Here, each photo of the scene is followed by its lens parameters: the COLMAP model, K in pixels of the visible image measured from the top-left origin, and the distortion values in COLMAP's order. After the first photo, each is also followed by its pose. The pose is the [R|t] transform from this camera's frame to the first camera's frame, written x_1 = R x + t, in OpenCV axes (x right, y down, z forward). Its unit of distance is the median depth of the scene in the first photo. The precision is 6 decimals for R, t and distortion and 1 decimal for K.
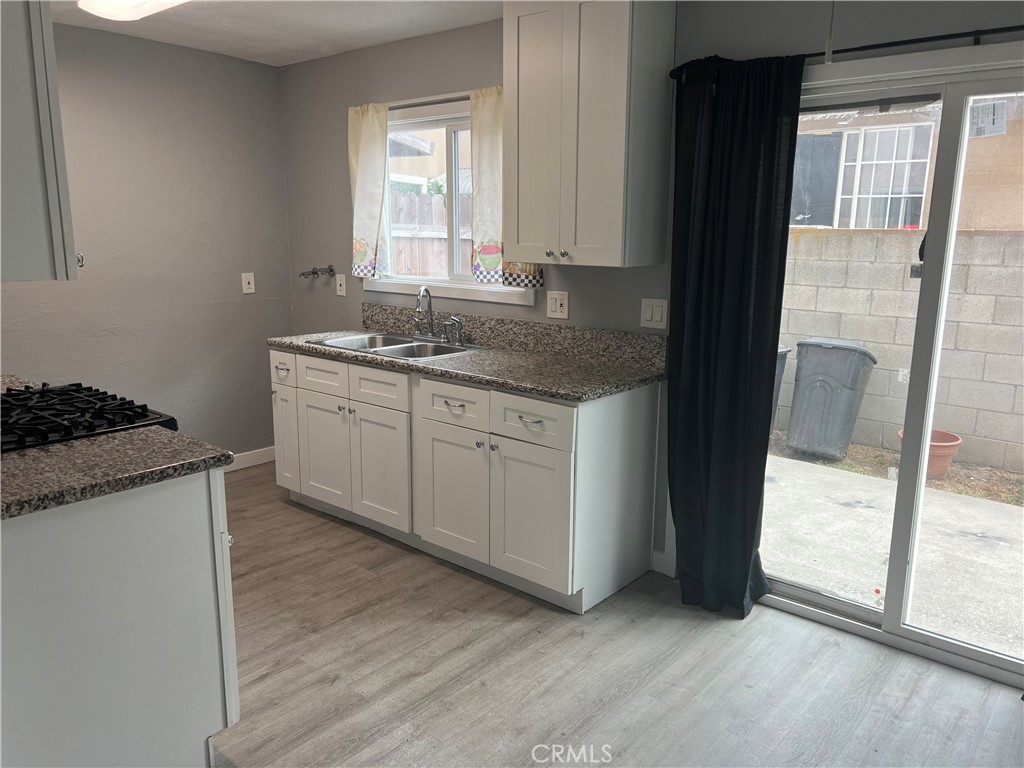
lens RADIAL K [[769.8, 0, 521.3], [0, 769.8, 388.6], [0, 0, 1]] dist [0.010594, -0.021386]
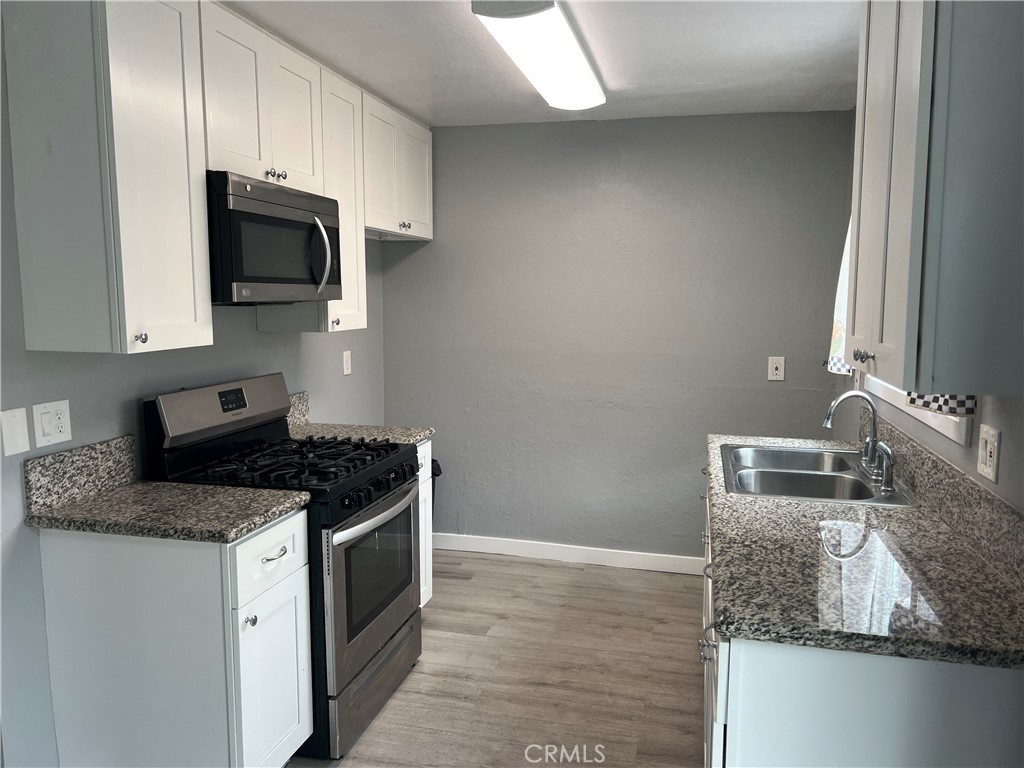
lens RADIAL K [[769.8, 0, 514.1], [0, 769.8, 386.4], [0, 0, 1]] dist [0.010594, -0.021386]
pose [[0.434915, 0.096798, -0.895253, 0.414776], [-0.178903, 0.983675, 0.019448, -0.118593], [0.882520, 0.151705, 0.445133, 0.528161]]
